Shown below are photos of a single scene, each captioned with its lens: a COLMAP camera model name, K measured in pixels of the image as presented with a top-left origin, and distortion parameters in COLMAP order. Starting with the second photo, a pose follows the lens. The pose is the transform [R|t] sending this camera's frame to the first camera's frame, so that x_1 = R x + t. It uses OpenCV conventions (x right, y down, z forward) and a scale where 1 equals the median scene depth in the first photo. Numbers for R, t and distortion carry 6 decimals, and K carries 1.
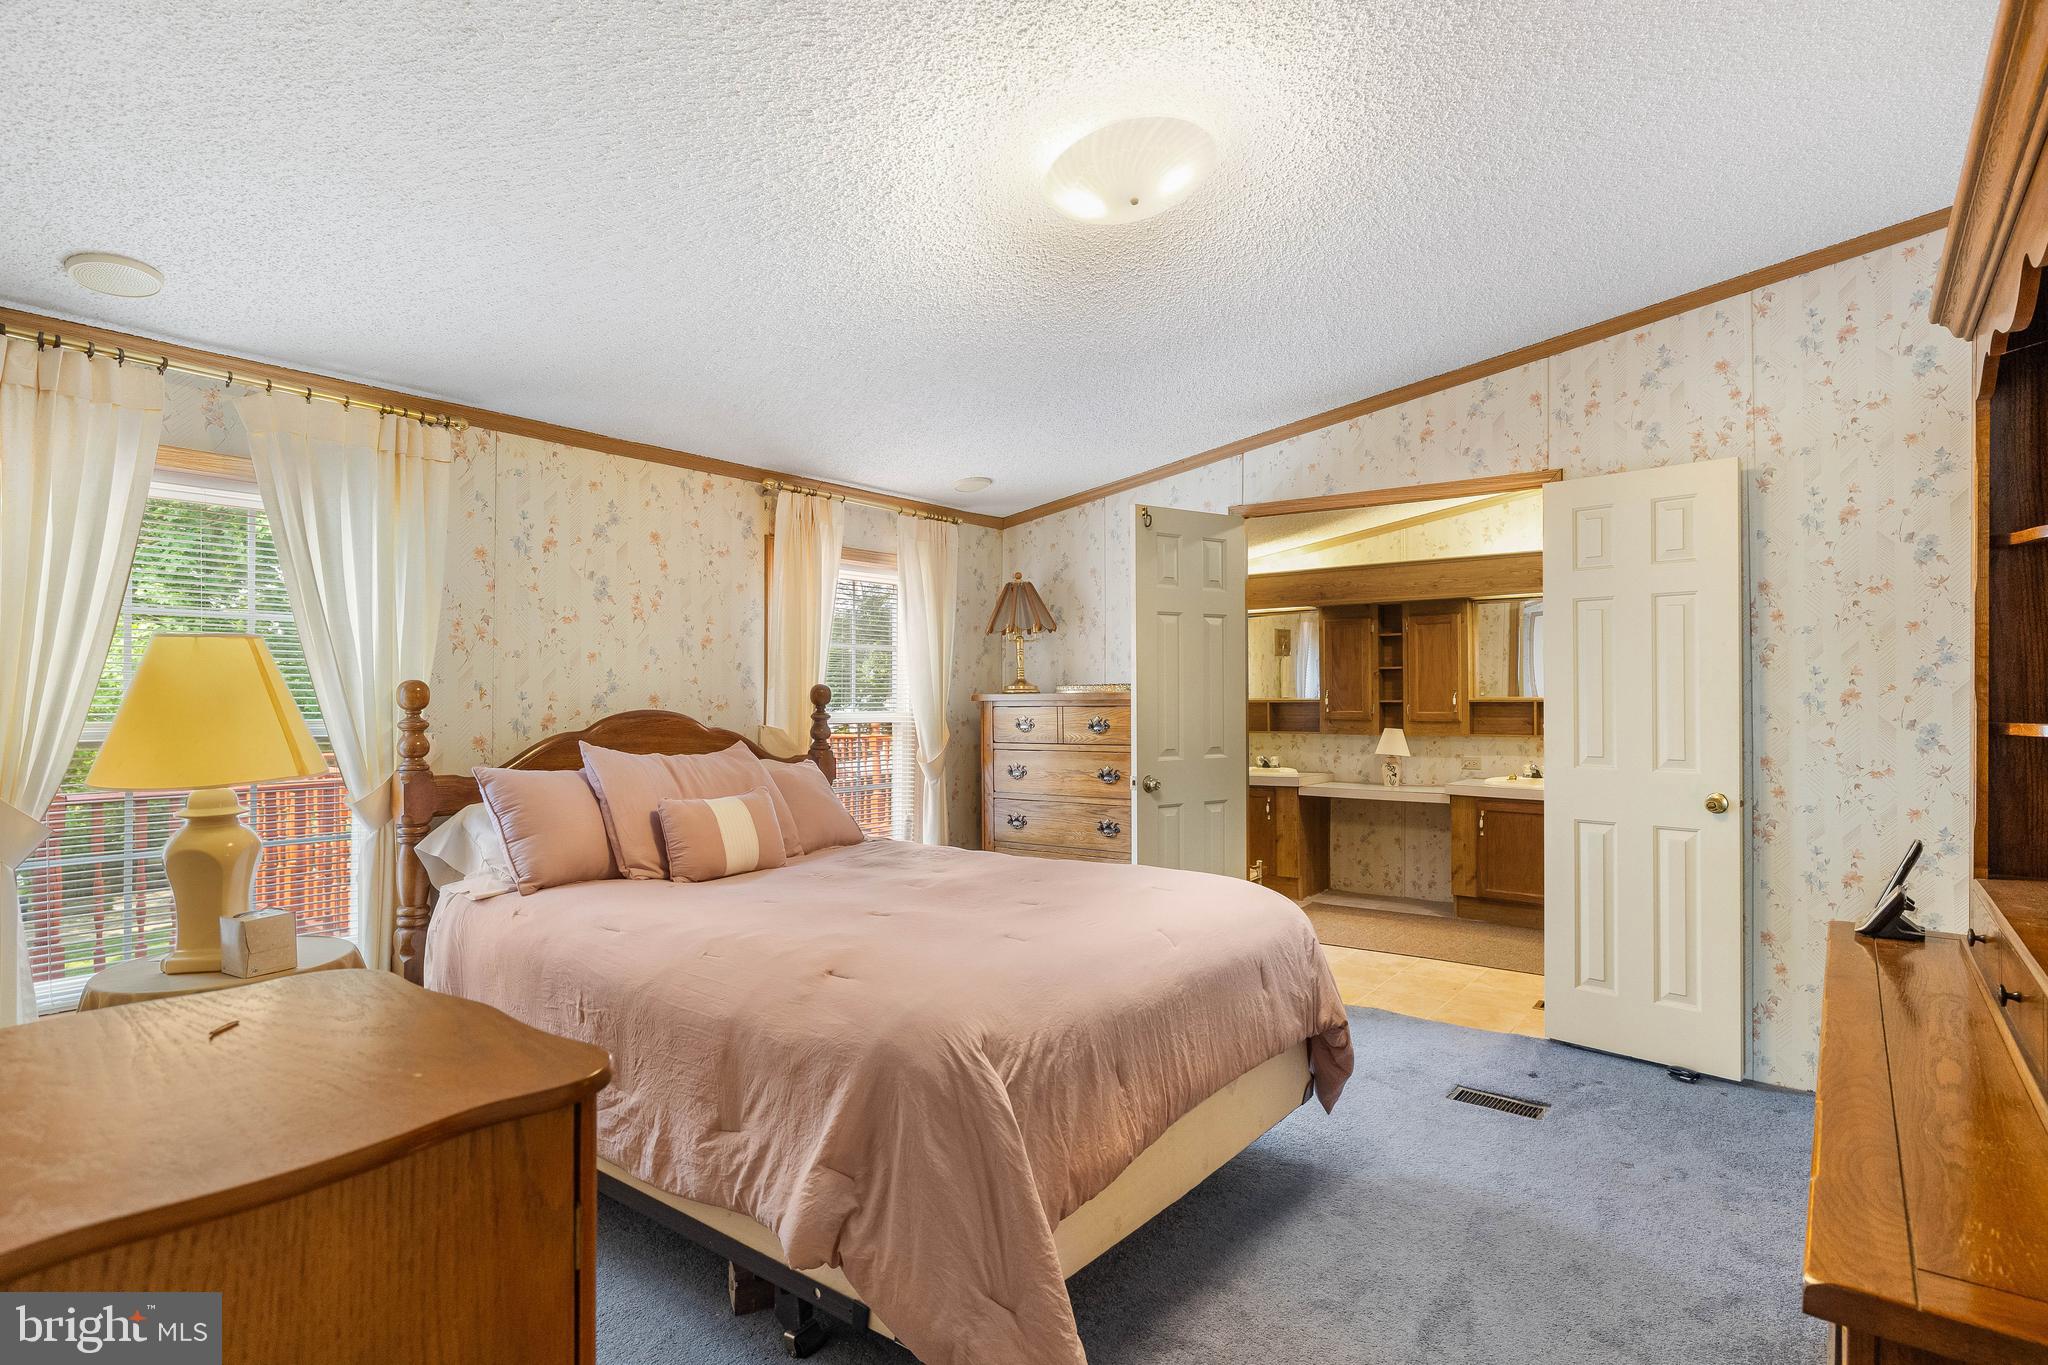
lens RADIAL K [[1052.9, 0, 1059.9], [0, 1052.9, 697.0], [0, 0, 1]] dist [-0.002392, 0.001729]
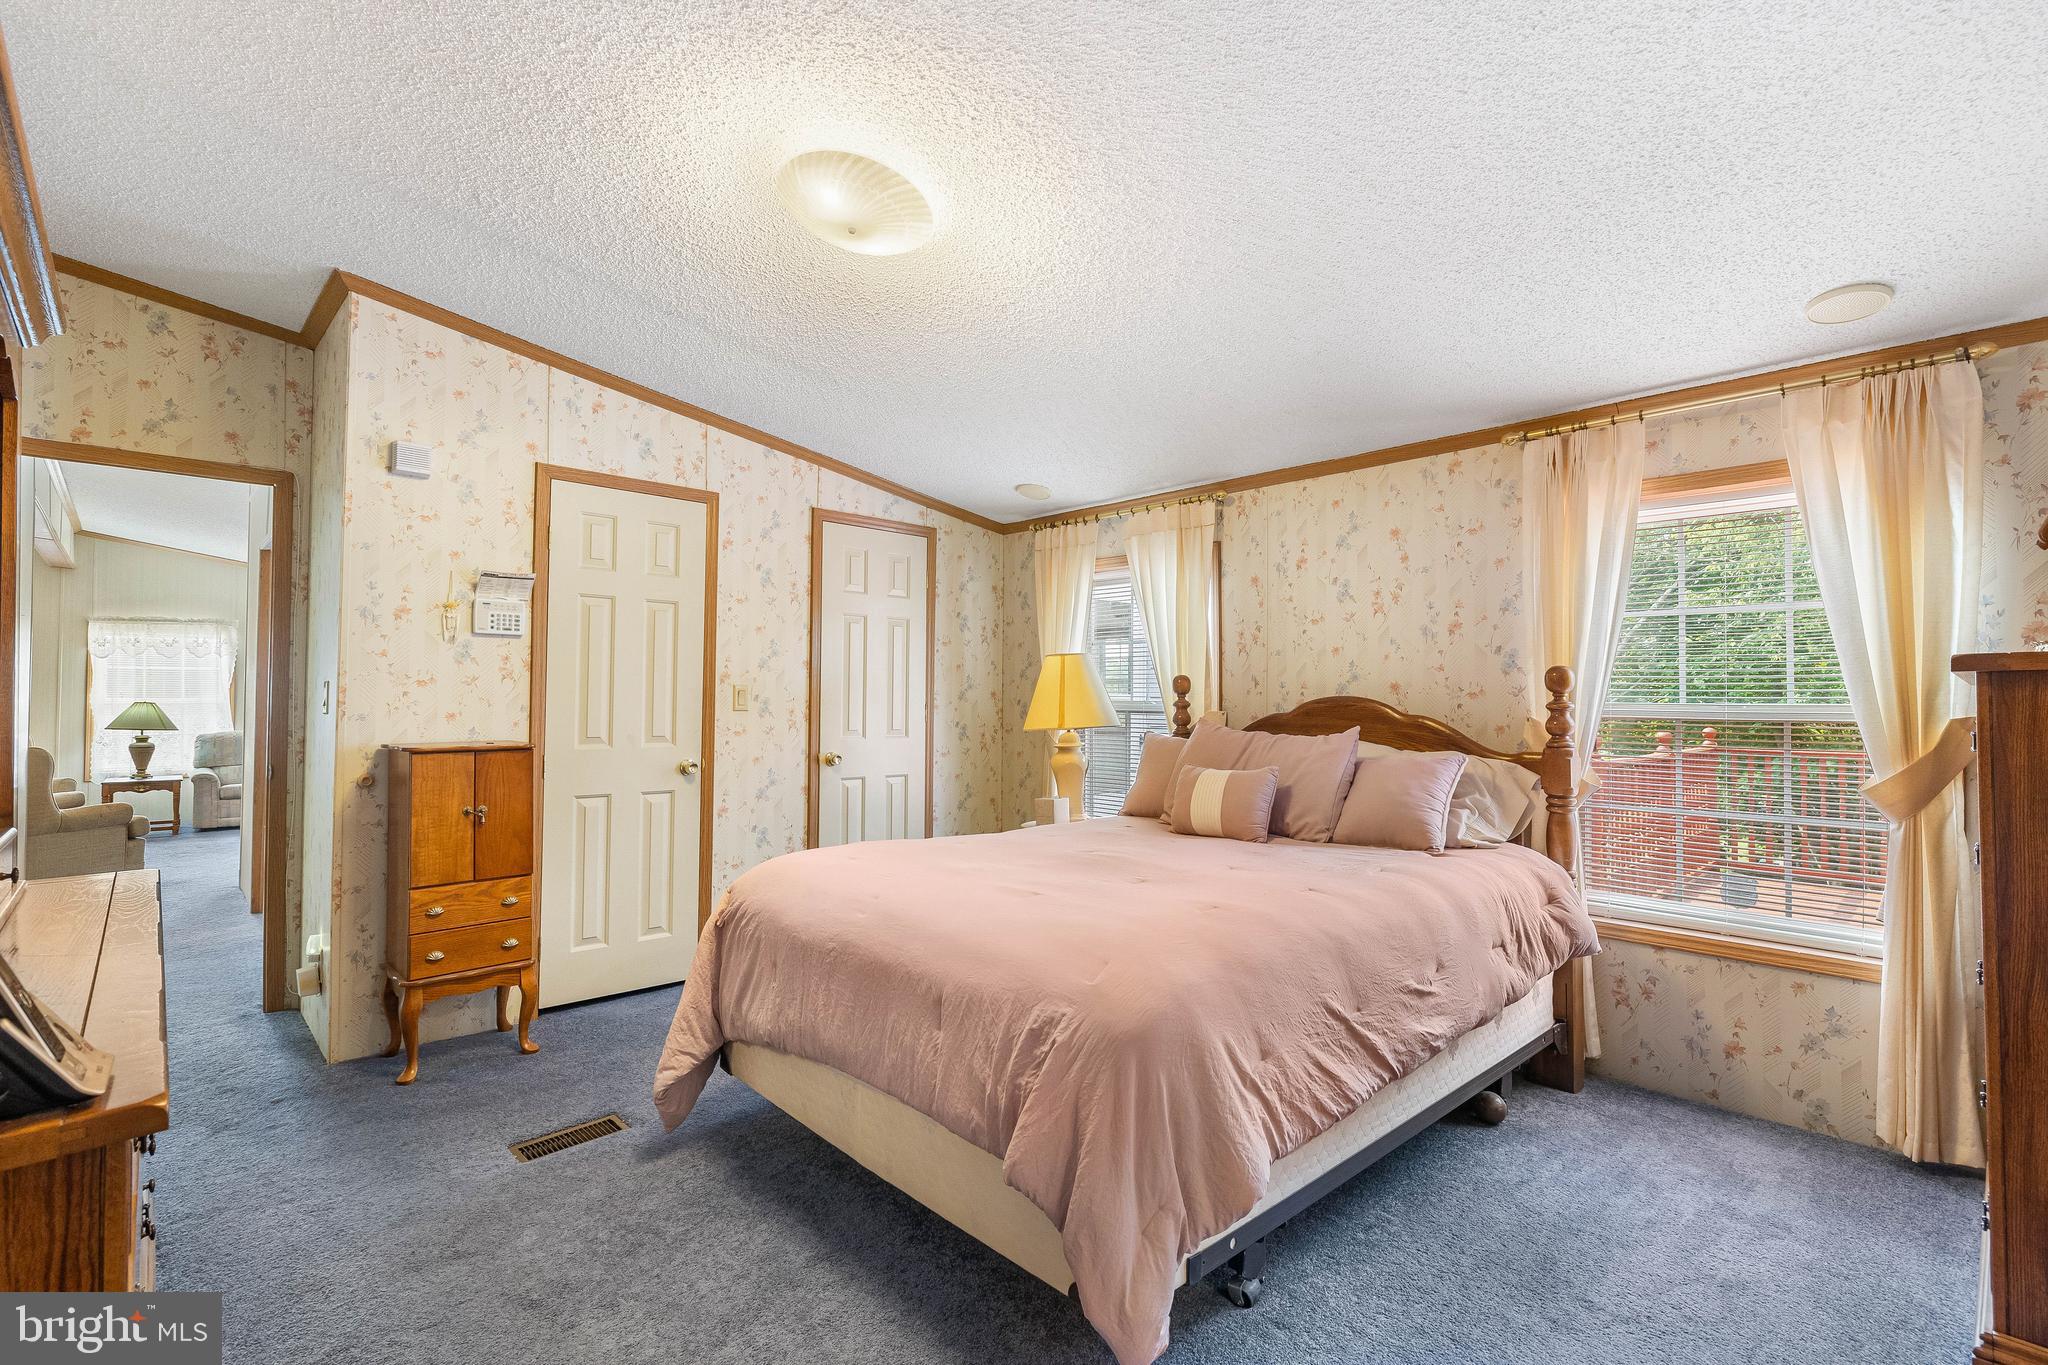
lens RADIAL K [[945.9, 0, 1030.3], [0, 945.9, 676.1], [0, 0, 1]] dist [-0.004183, -0.000579]
pose [[-0.181293, -0.011787, -0.983358, 0.636650], [0.009132, 0.999865, -0.013668, 0.001125], [0.983387, -0.011458, -0.181161, 0.842498]]
